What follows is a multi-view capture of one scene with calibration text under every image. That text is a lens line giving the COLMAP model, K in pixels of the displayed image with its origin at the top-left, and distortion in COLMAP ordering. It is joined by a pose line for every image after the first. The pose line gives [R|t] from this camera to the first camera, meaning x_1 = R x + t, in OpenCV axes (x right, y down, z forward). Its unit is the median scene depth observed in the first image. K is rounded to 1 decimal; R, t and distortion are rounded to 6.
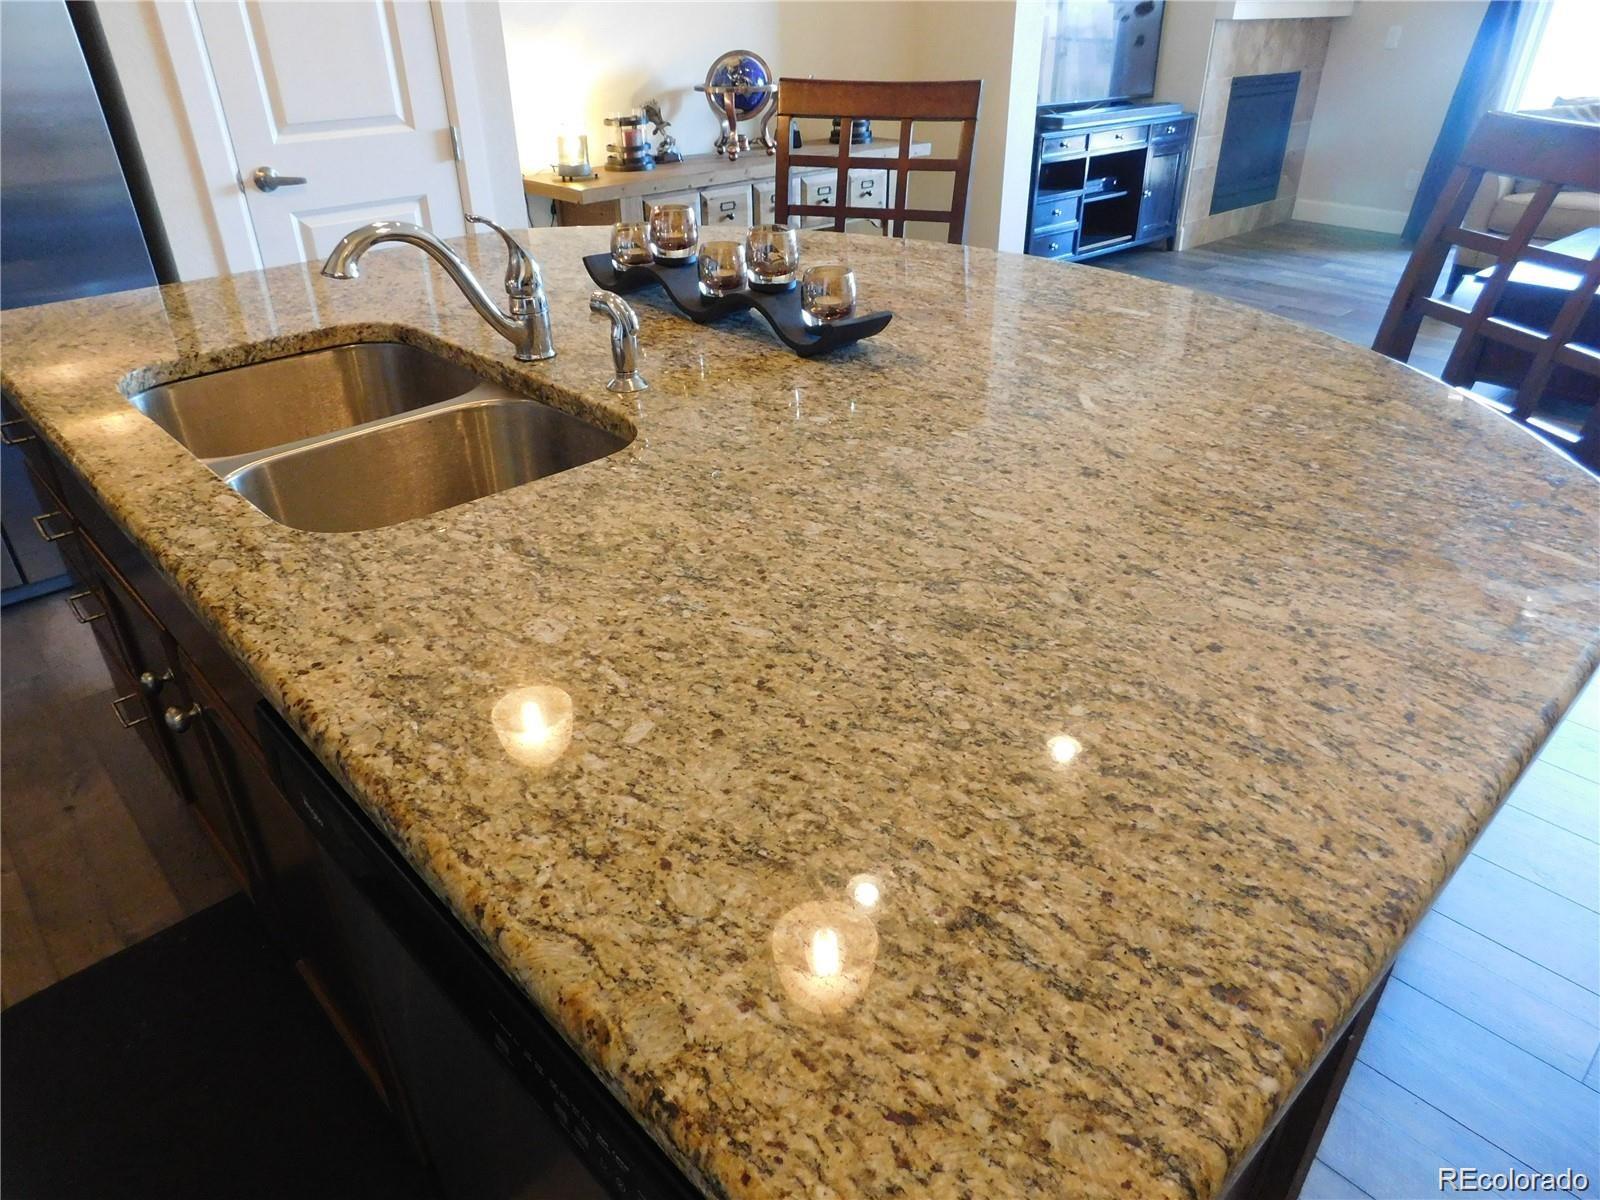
lens RADIAL K [[1060.5, 0, 789.7], [0, 1060.5, 596.6], [0, 0, 1]] dist [-0.056876, 0.043828]
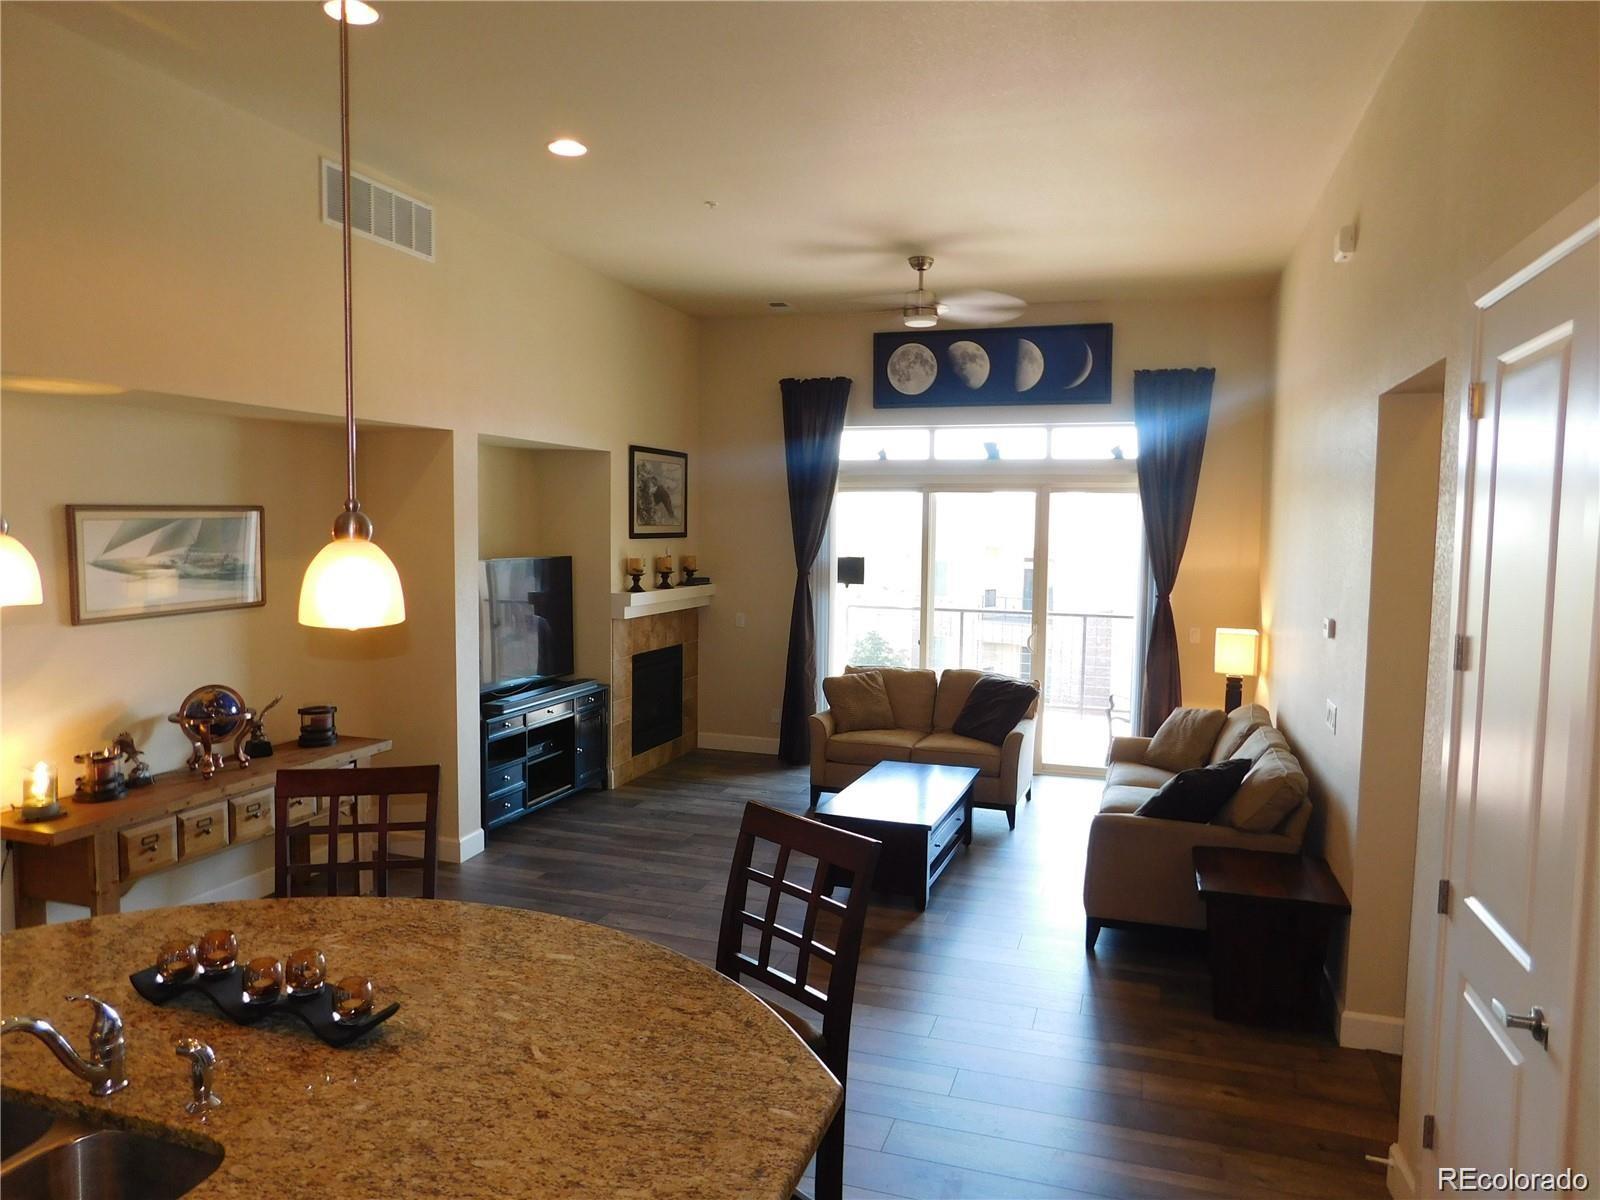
lens RADIAL K [[1060.5, 0, 795.2], [0, 1060.5, 597.3], [0, 0, 1]] dist [-0.056876, 0.043828]
pose [[0.876332, -0.010522, 0.481593, -0.116643], [0.218194, 0.899989, -0.377375, -0.107920], [-0.429458, 0.435787, 0.790984, -0.639917]]
